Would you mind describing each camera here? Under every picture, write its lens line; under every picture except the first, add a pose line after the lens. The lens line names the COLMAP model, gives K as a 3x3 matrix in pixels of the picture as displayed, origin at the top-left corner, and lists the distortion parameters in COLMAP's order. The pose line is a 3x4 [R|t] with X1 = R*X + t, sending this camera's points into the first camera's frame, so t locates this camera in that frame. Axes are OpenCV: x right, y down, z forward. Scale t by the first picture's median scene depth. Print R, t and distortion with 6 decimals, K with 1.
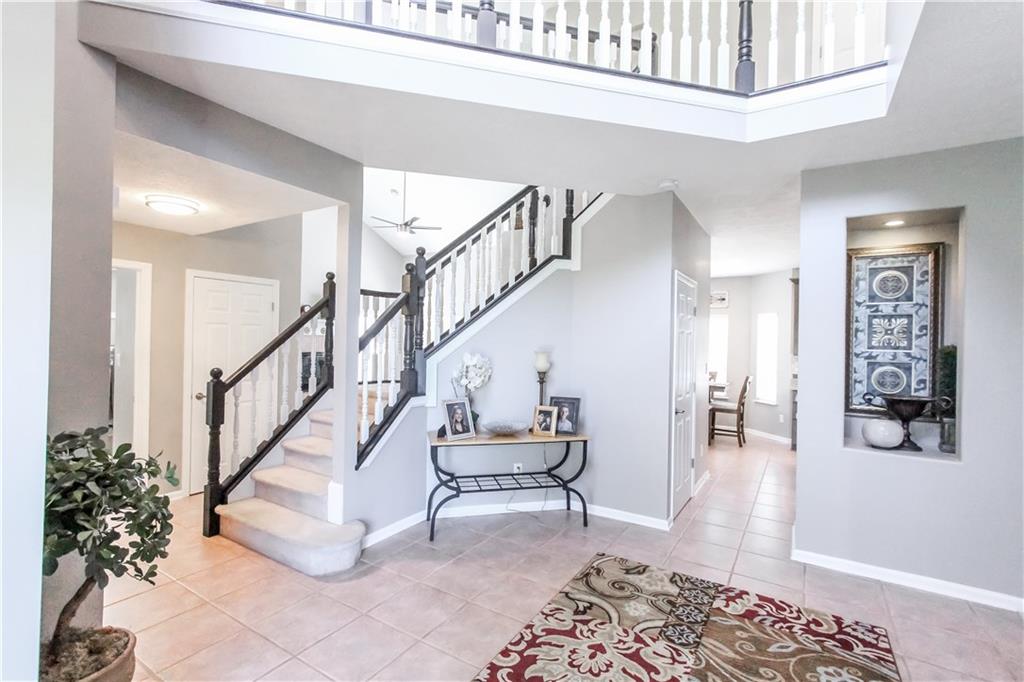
lens RADIAL K [[466.1, 0, 511.7], [0, 466.1, 340.7], [0, 0, 1]] dist [0.003042, 0.001341]
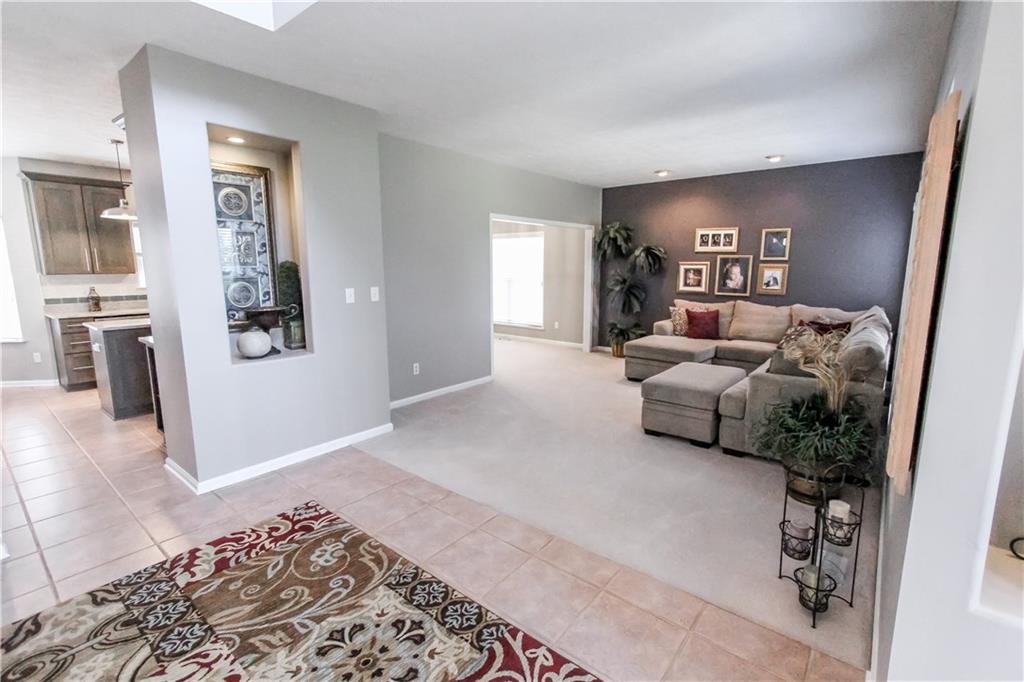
lens RADIAL K [[466.1, 0, 515.2], [0, 466.1, 341.5], [0, 0, 1]] dist [0.003042, 0.001341]
pose [[0.121952, -0.180801, 0.975930, -0.228585], [-0.002577, 0.983208, 0.182471, -0.008386], [-0.992533, -0.024768, 0.119438, 0.332740]]
